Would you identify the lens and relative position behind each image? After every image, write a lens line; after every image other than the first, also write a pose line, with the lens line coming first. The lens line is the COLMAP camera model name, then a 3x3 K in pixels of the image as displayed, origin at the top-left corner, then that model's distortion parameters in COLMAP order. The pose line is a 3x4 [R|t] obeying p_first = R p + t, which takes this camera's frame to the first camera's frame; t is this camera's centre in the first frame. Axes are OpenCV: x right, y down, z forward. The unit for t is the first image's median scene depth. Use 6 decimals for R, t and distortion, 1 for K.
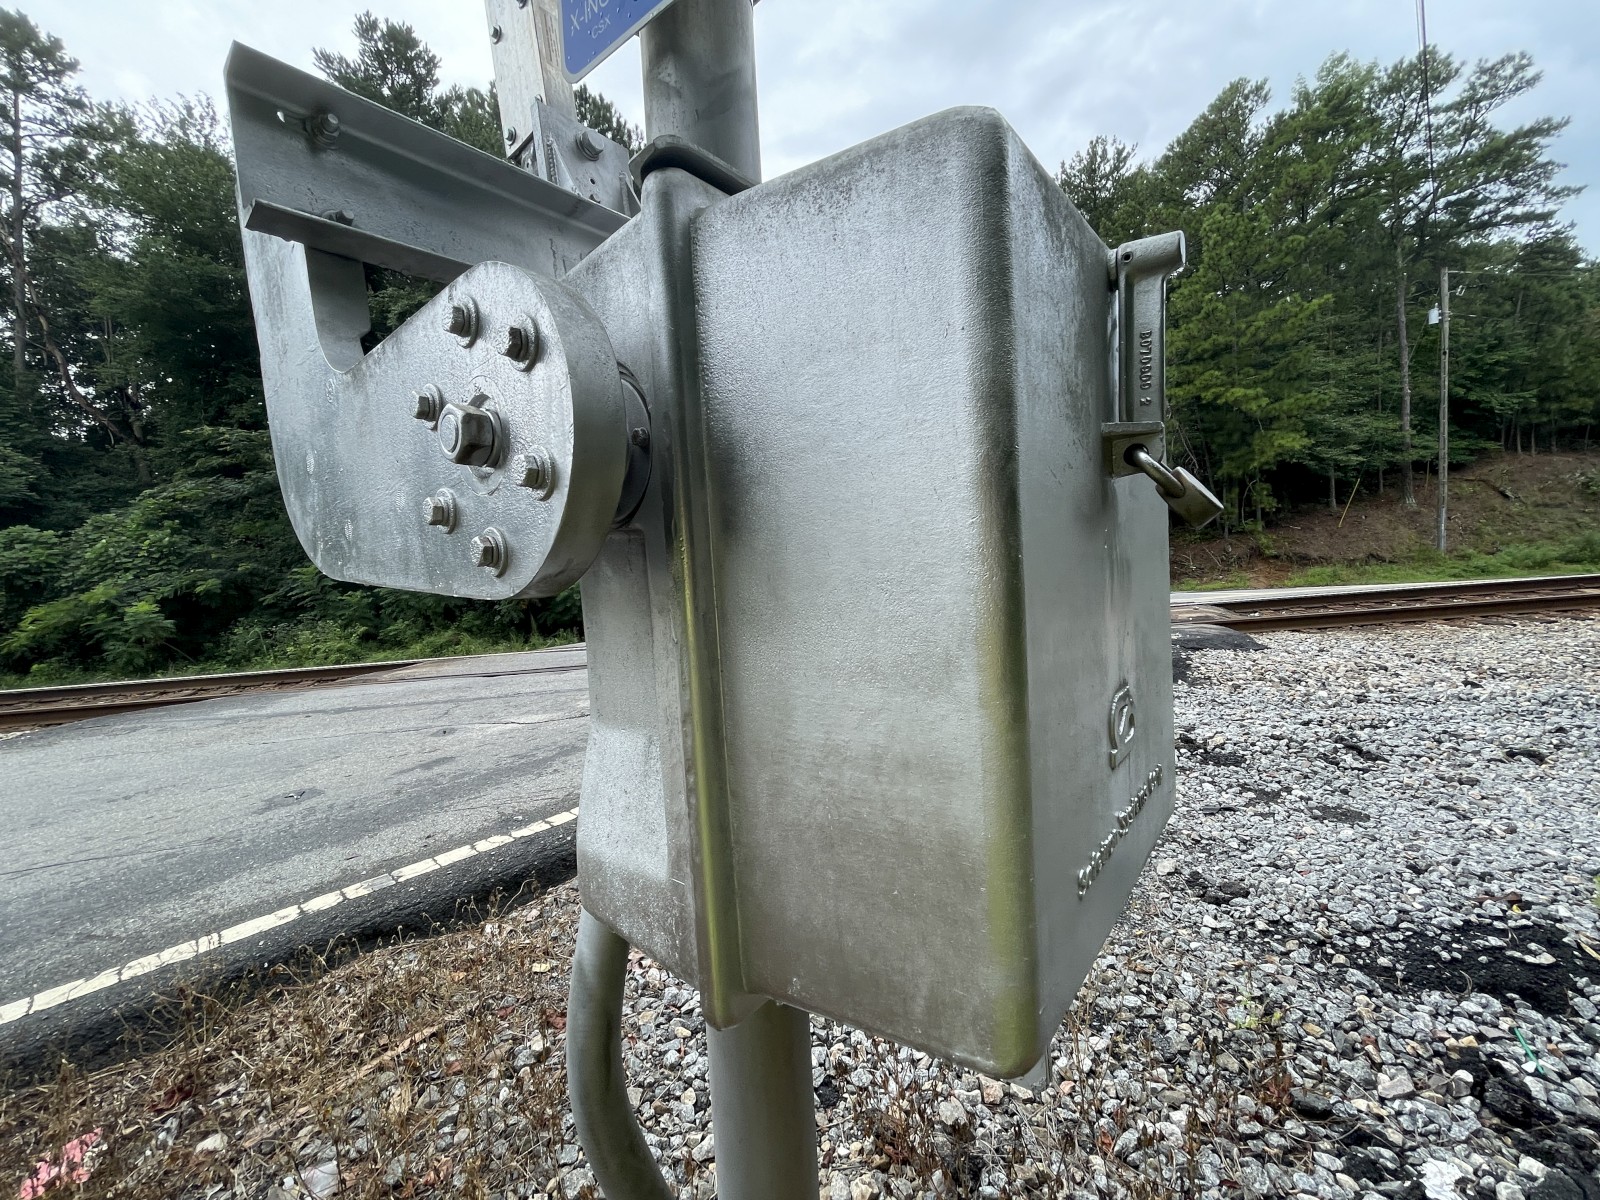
lens RADIAL K [[645.1, 0, 802.9], [0, 645.1, 597.4], [0, 0, 1]] dist [-0.003882, 0.000864]
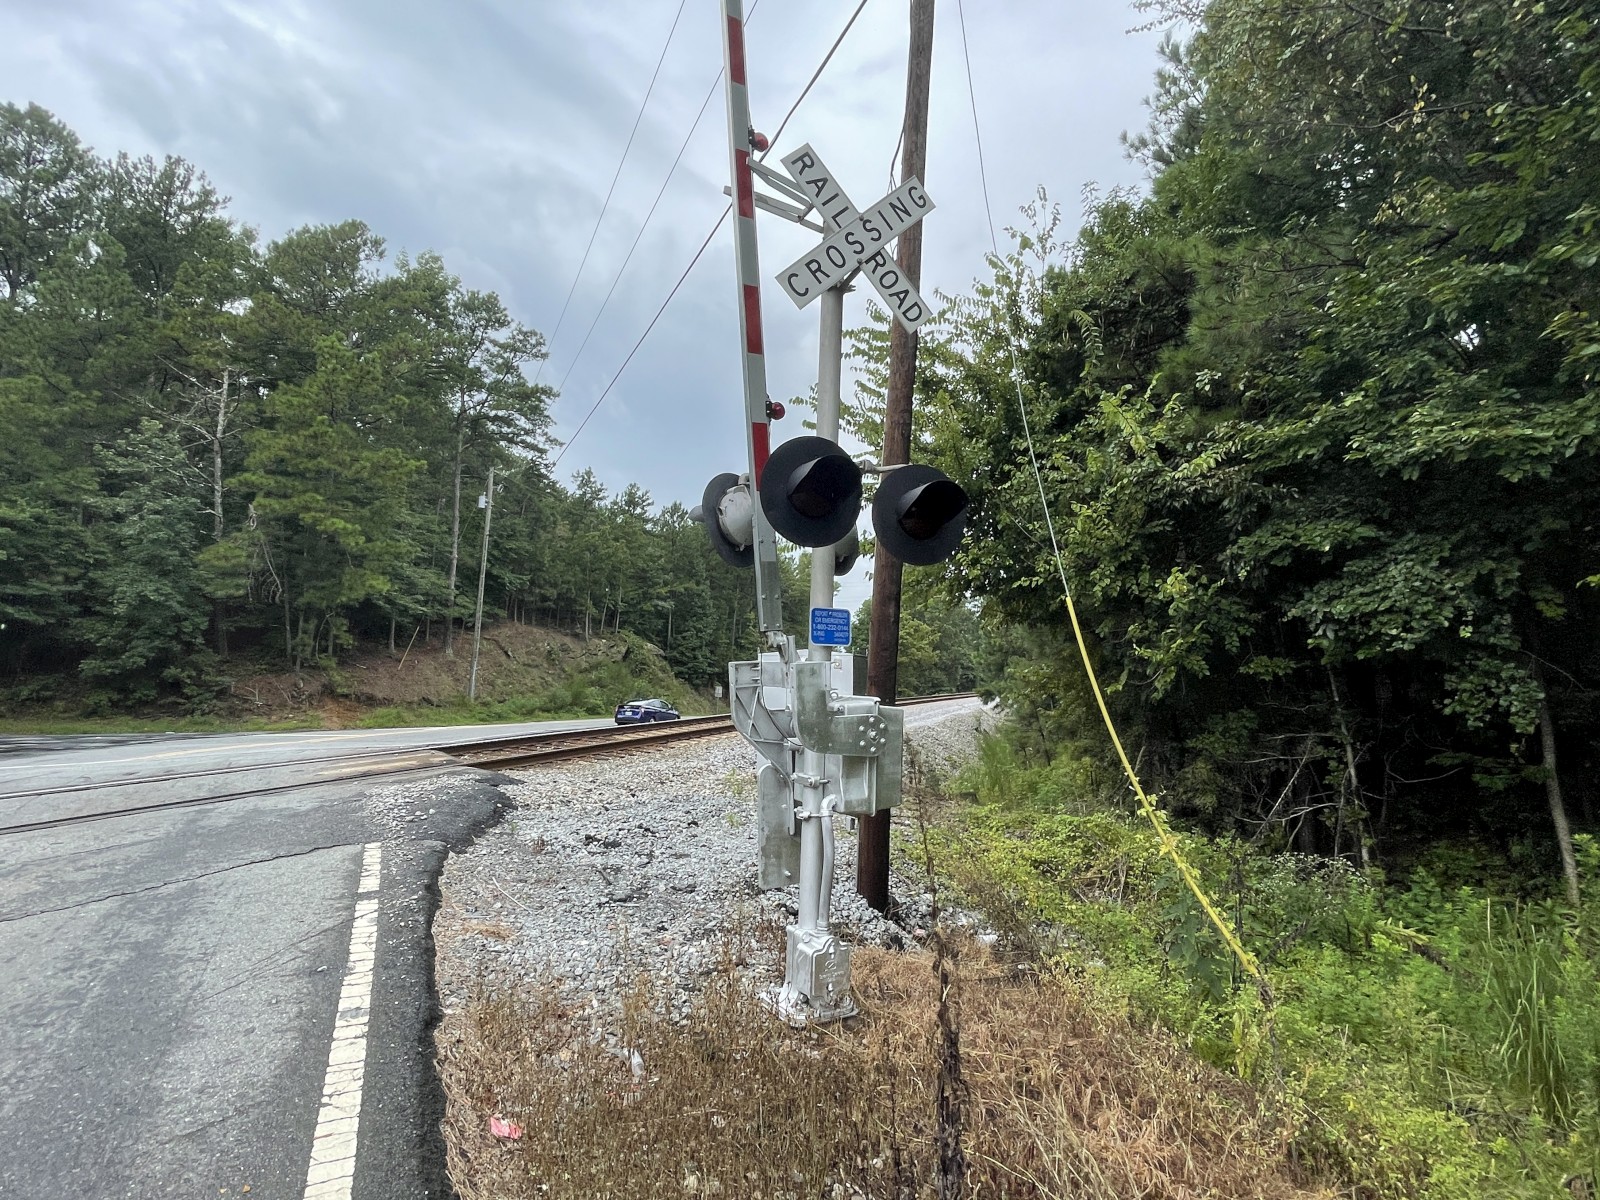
lens RADIAL K [[775.9, 0, 805.5], [0, 775.9, 596.3], [0, 0, 1]] dist [-0.002296, -0.000344]
pose [[0.318170, 0.168076, 0.933015, -0.142993], [0.001315, 0.984080, -0.177724, -0.003159], [-0.948033, 0.057773, 0.312884, -0.018098]]
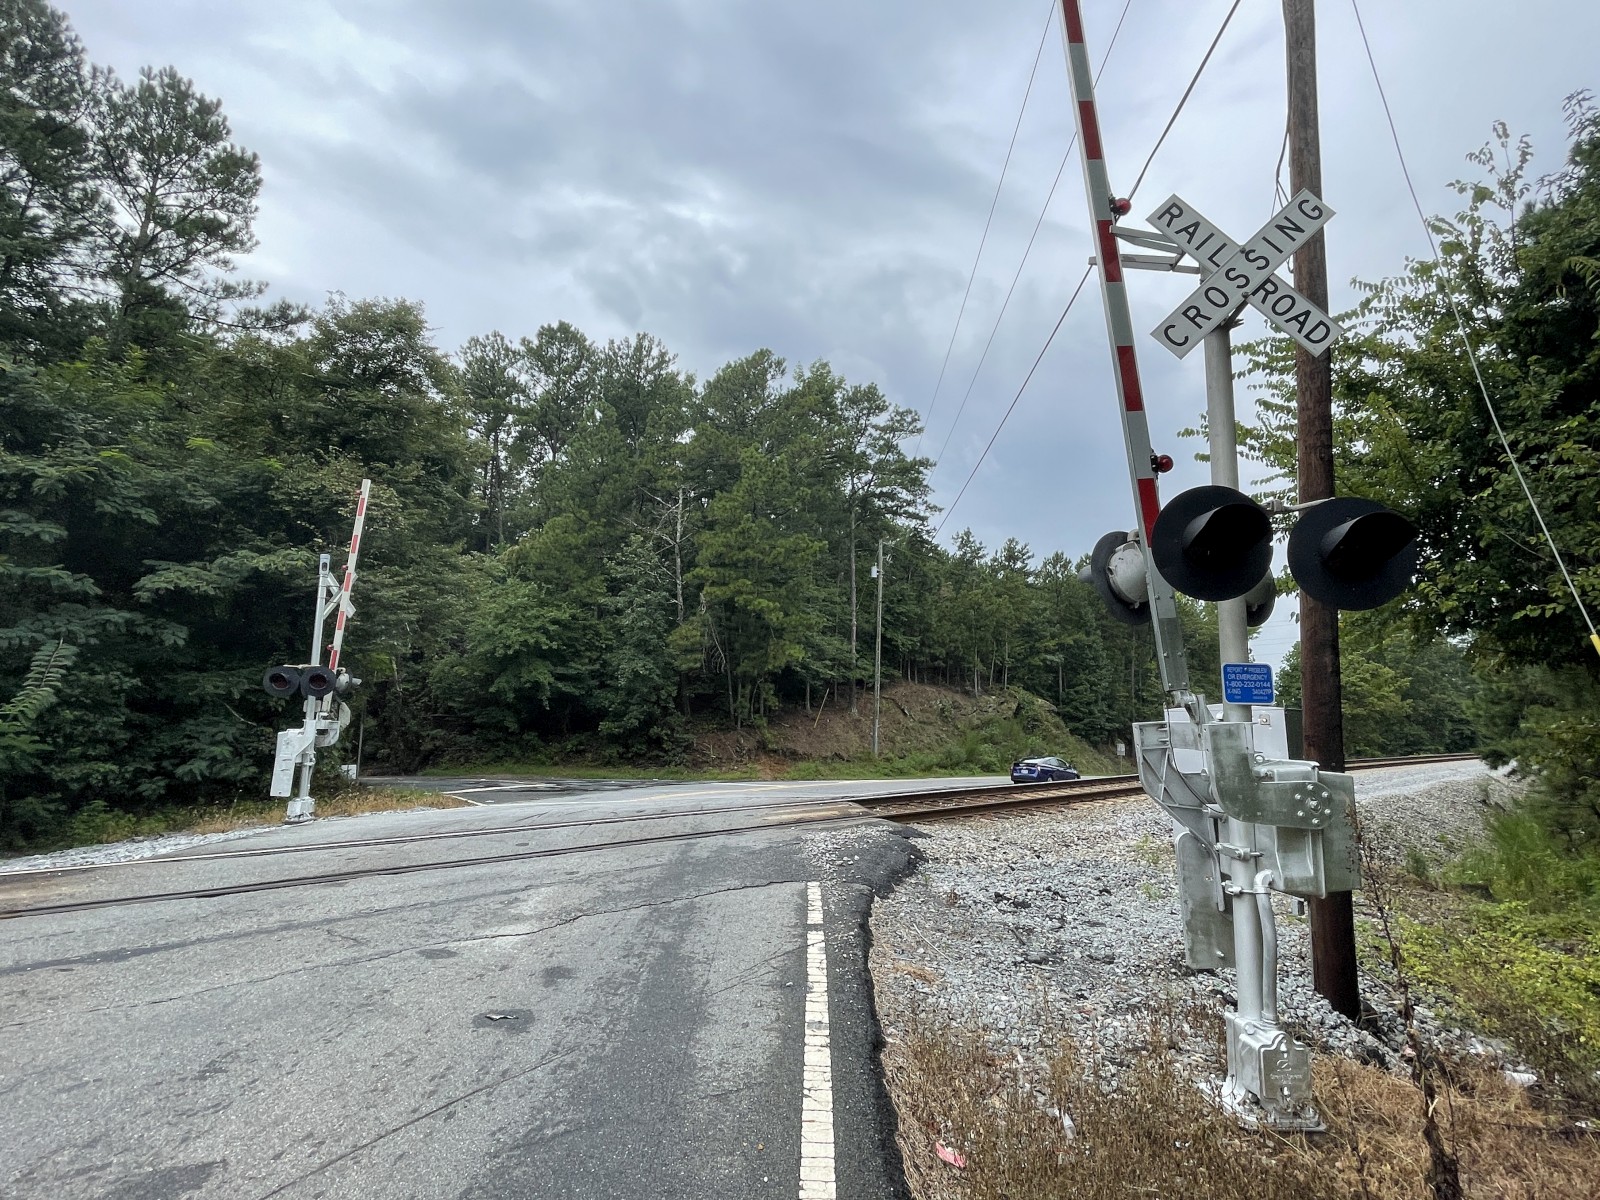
lens RADIAL K [[775.9, 0, 804.2], [0, 775.9, 597.3], [0, 0, 1]] dist [-0.002296, -0.000344]
pose [[0.726735, 0.187085, 0.660950, -0.152315], [-0.033113, 0.970620, -0.238329, -0.003374], [-0.686119, 0.151316, 0.711579, -0.021843]]
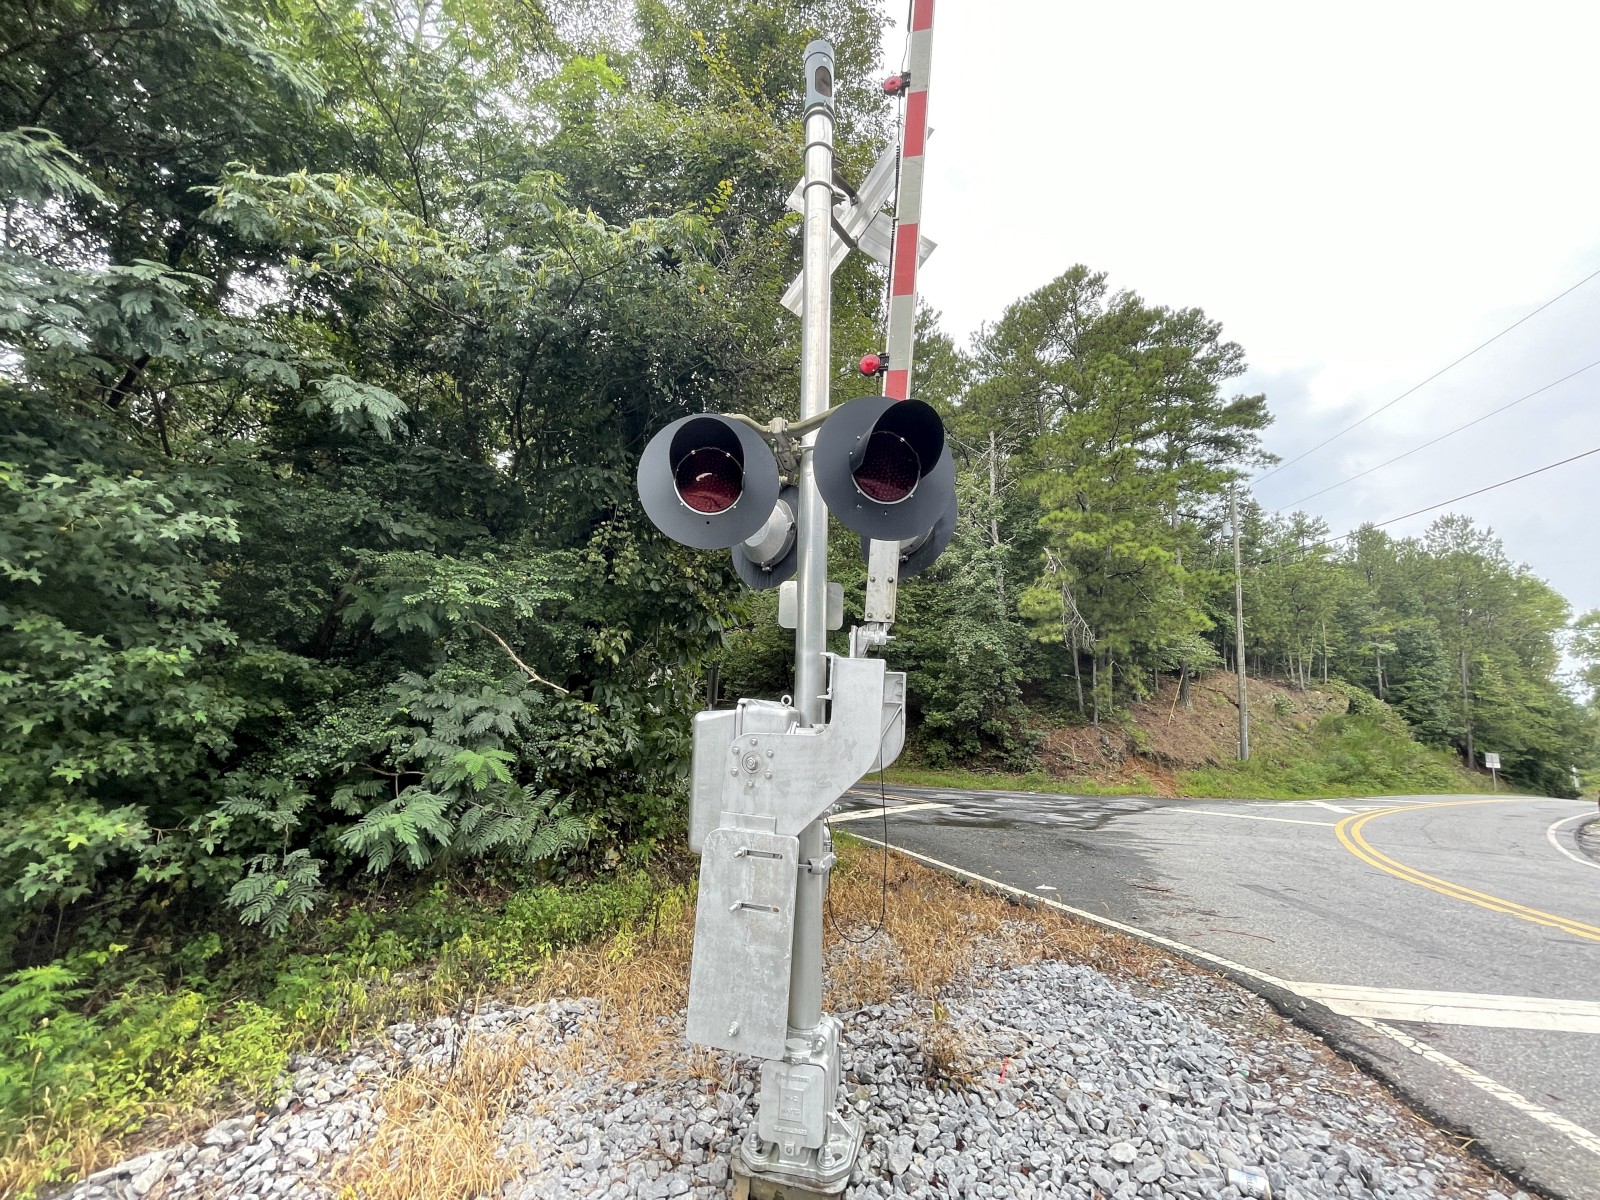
lens RADIAL K [[645.1, 0, 801.5], [0, 645.1, 594.2], [0, 0, 1]] dist [-0.003882, 0.000864]
pose [[0.854087, 0.189902, 0.484223, -0.089888], [-0.071214, 0.964894, -0.252801, -0.019998], [-0.515231, 0.181431, 0.837627, 0.468872]]
